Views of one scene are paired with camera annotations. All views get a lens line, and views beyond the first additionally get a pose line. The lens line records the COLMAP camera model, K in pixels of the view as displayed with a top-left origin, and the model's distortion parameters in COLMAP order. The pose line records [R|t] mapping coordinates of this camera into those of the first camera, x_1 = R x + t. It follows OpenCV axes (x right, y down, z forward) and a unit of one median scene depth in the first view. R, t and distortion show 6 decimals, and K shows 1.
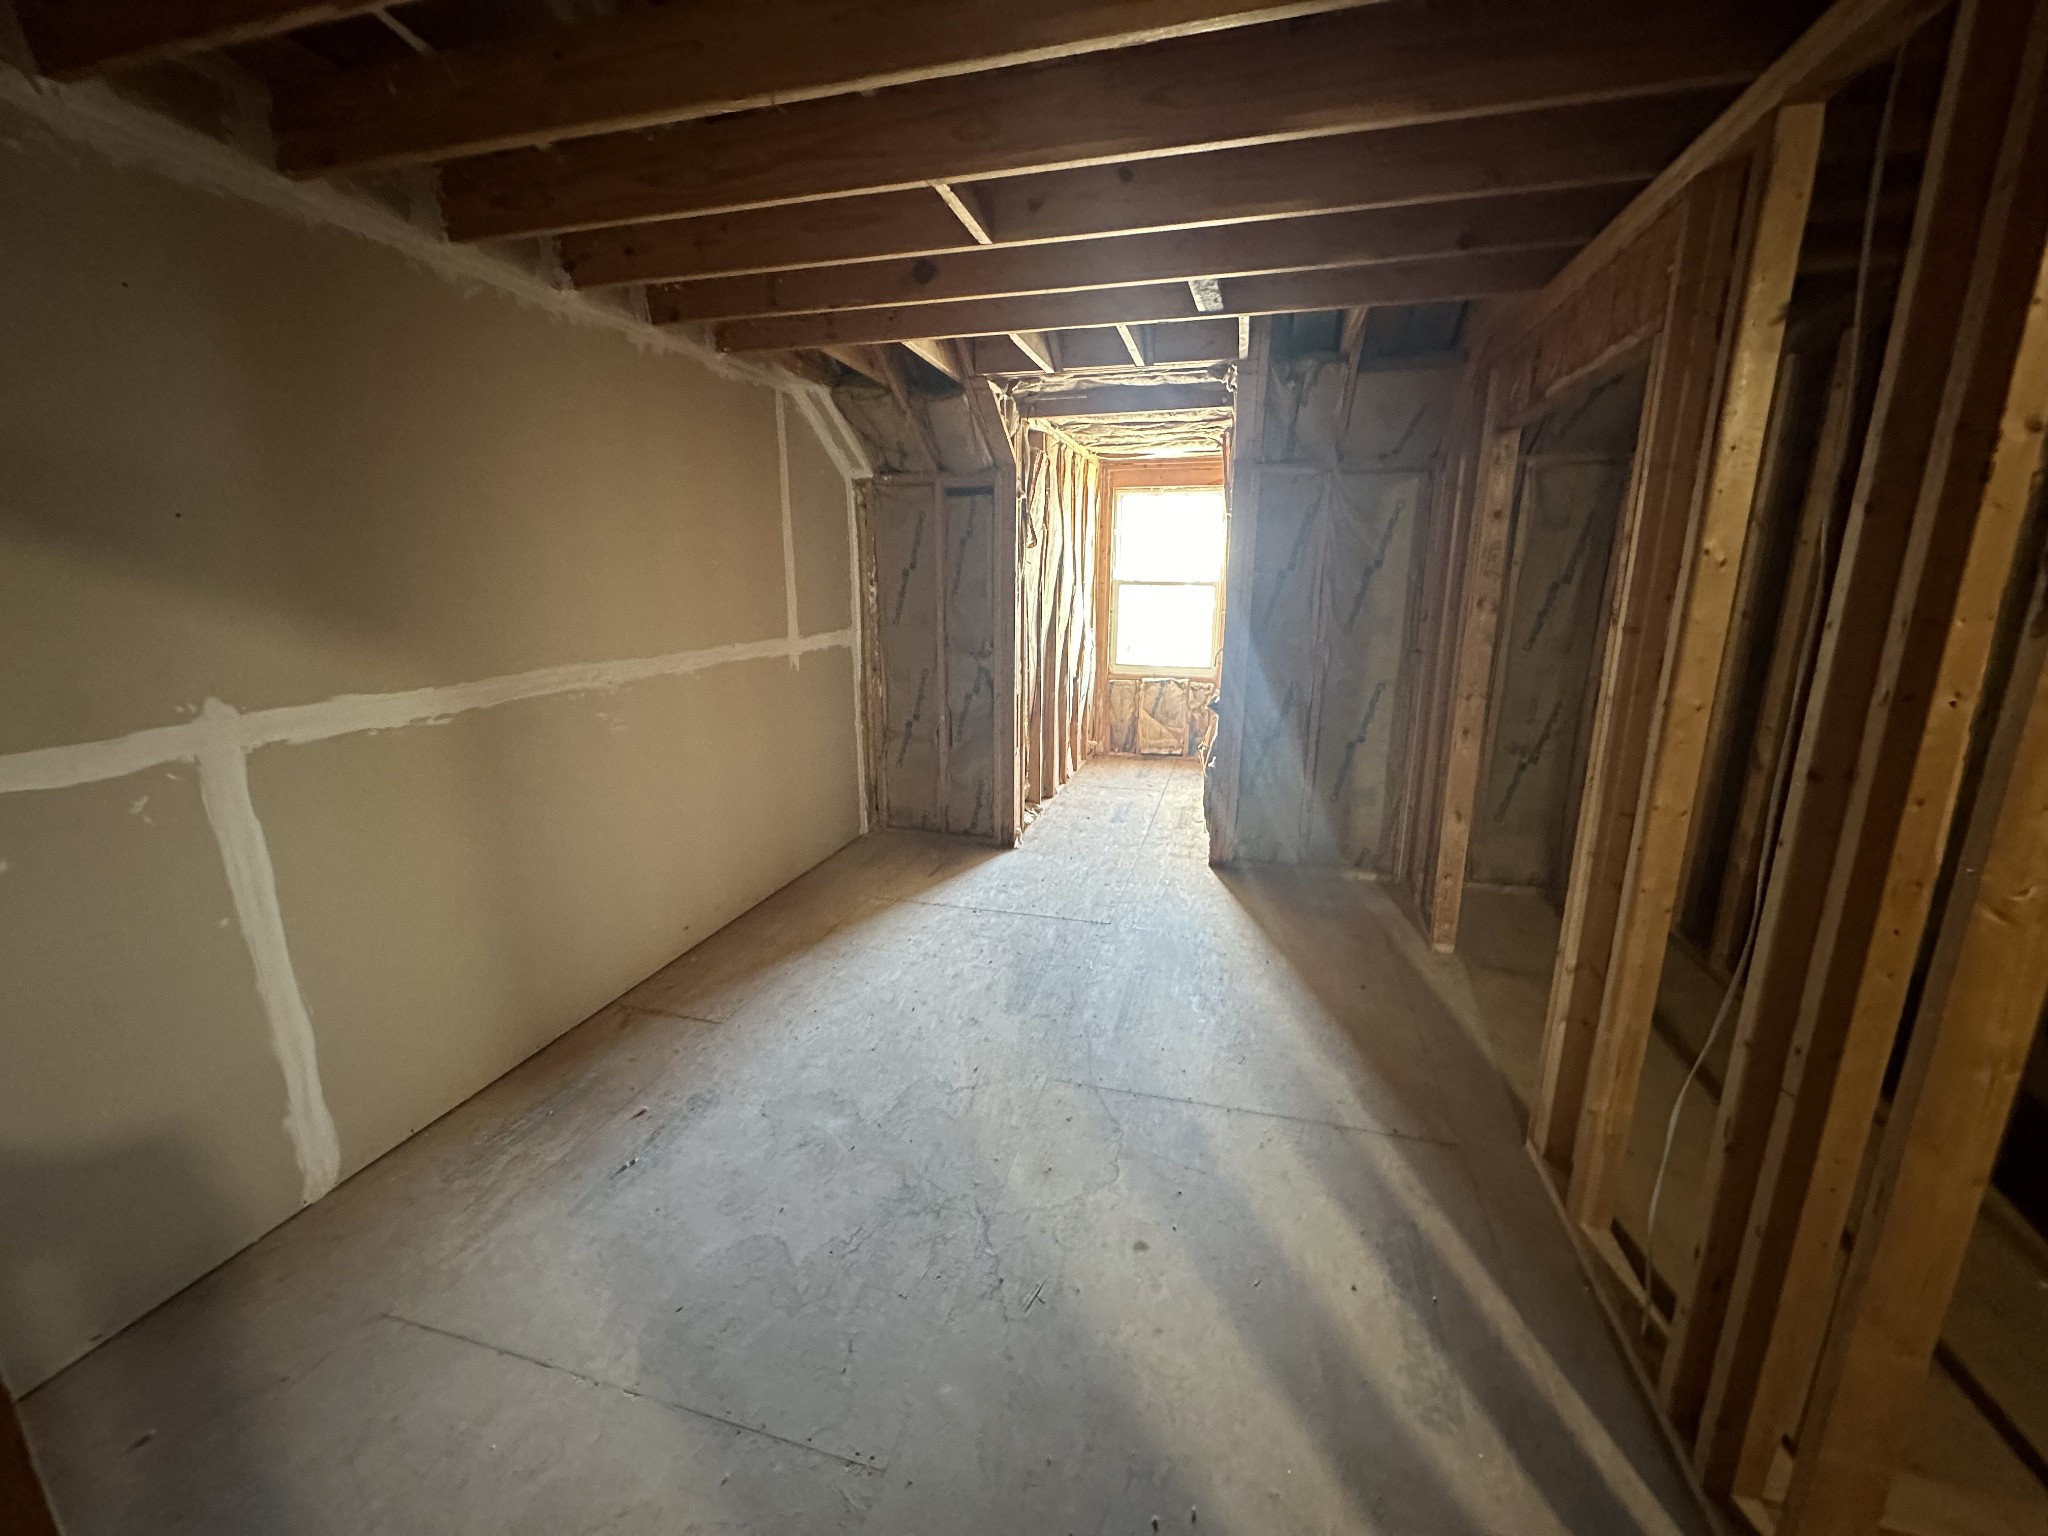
lens RADIAL K [[816.6, 0, 1019.3], [0, 816.6, 761.8], [0, 0, 1]] dist [-0.001873, 0.000297]
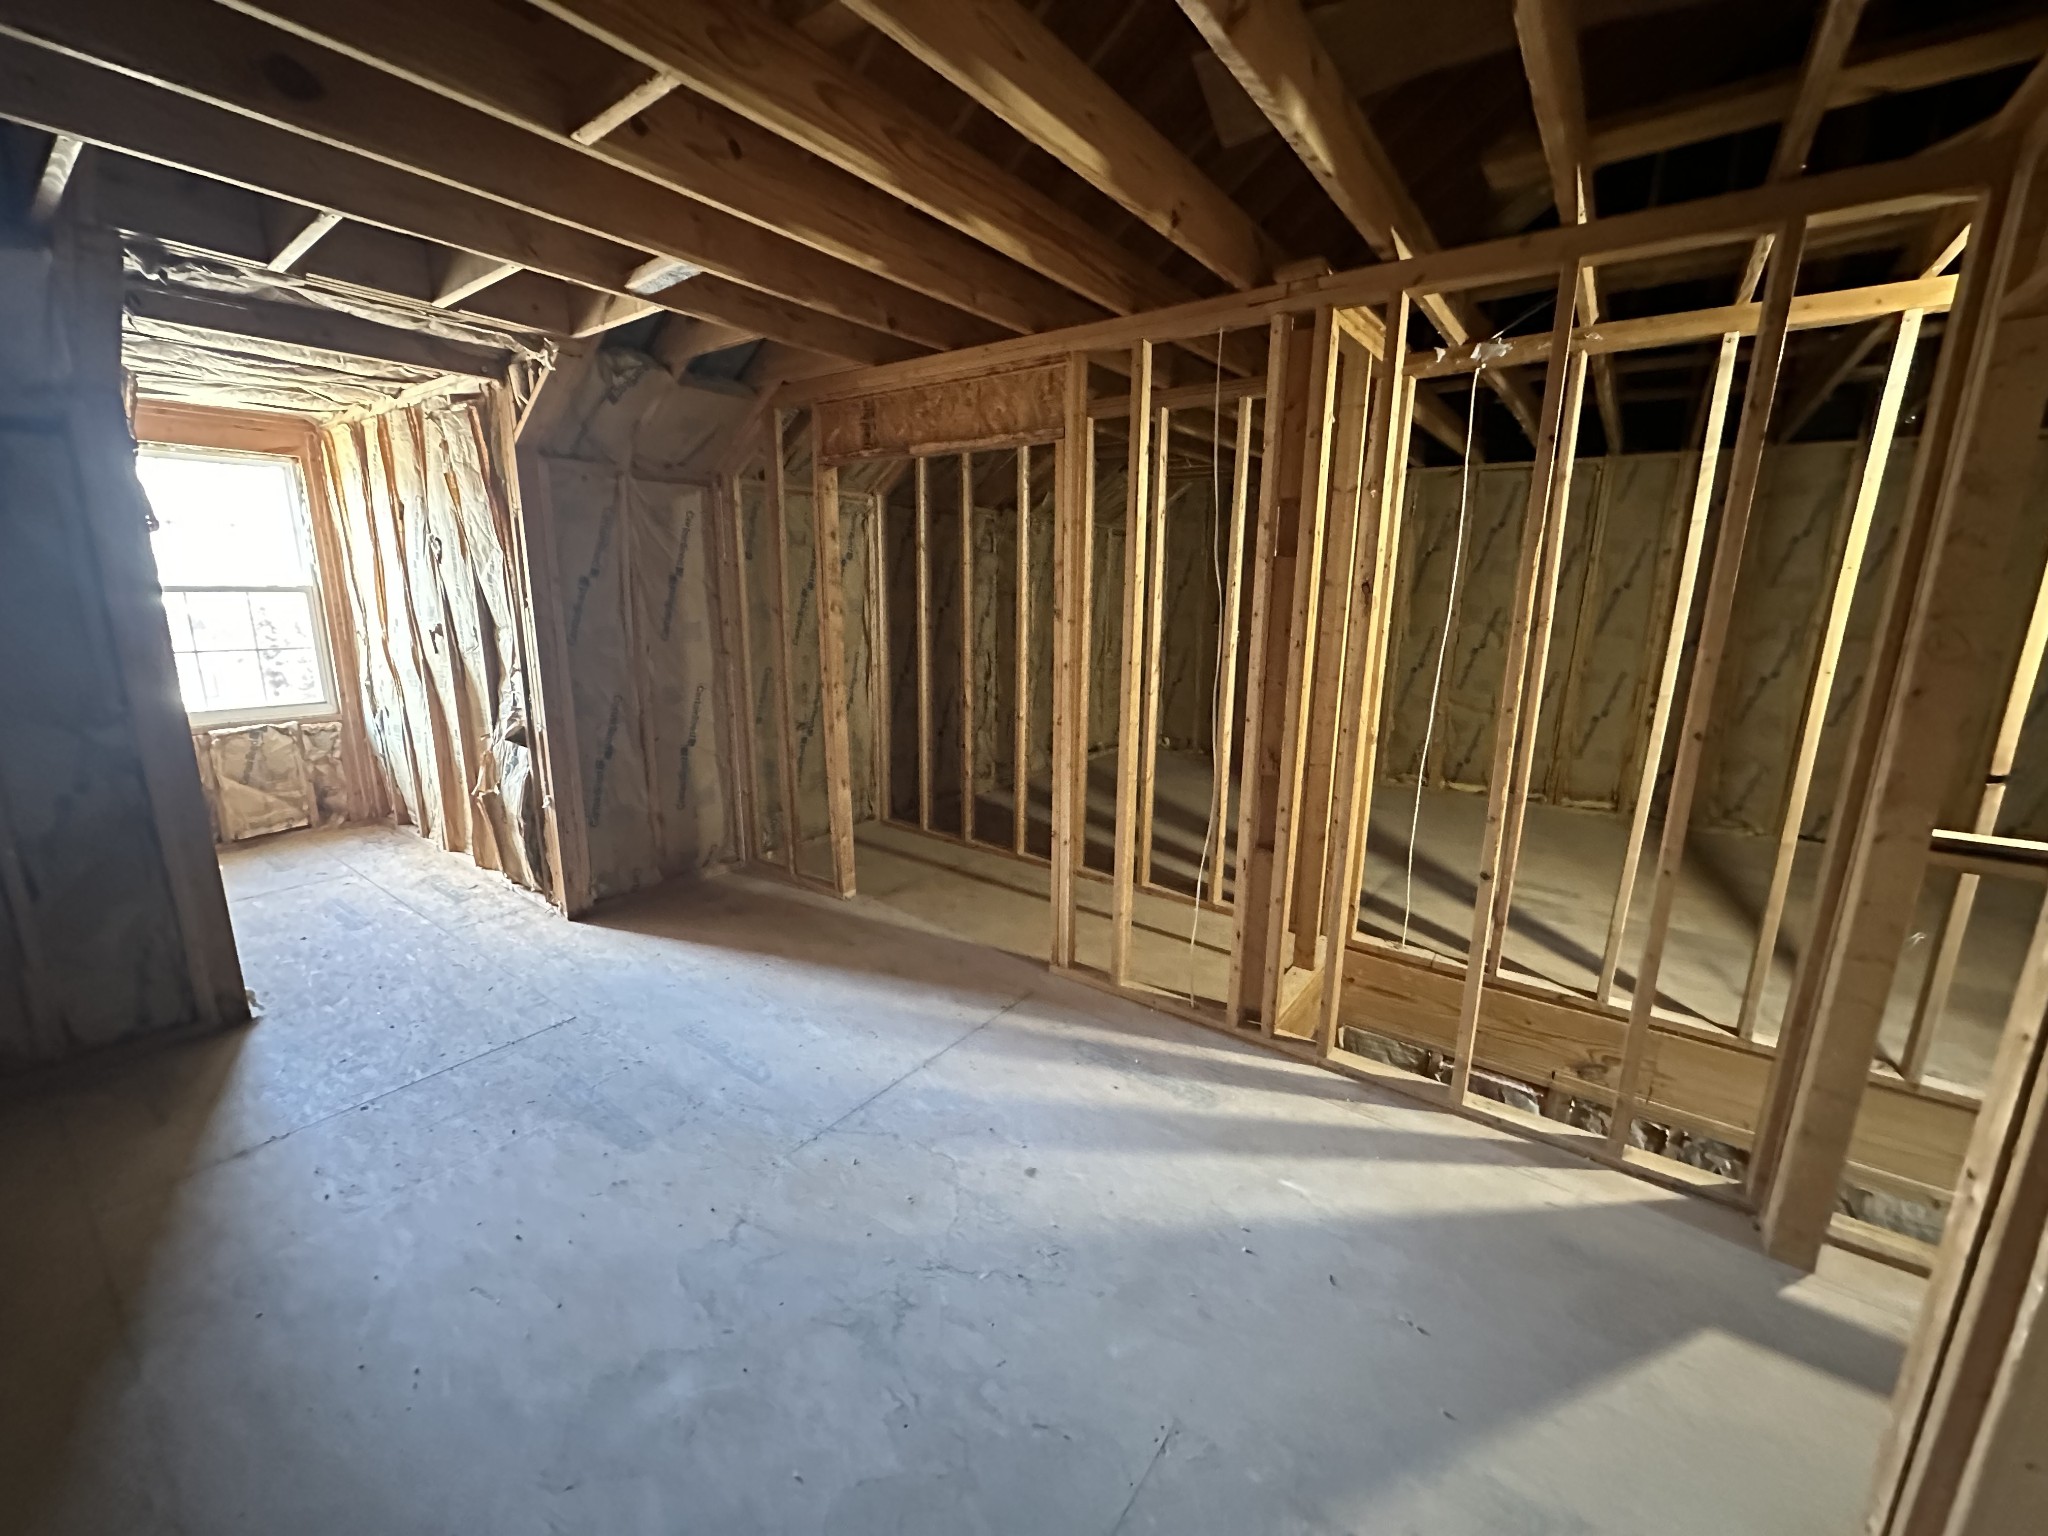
lens RADIAL K [[816.6, 0, 1019.4], [0, 816.6, 767.5], [0, 0, 1]] dist [-0.001873, 0.000297]
pose [[0.358741, -0.205905, 0.910444, -0.378357], [0.197825, 0.969982, 0.141421, -0.061869], [-0.912234, 0.129375, 0.388705, 0.234951]]
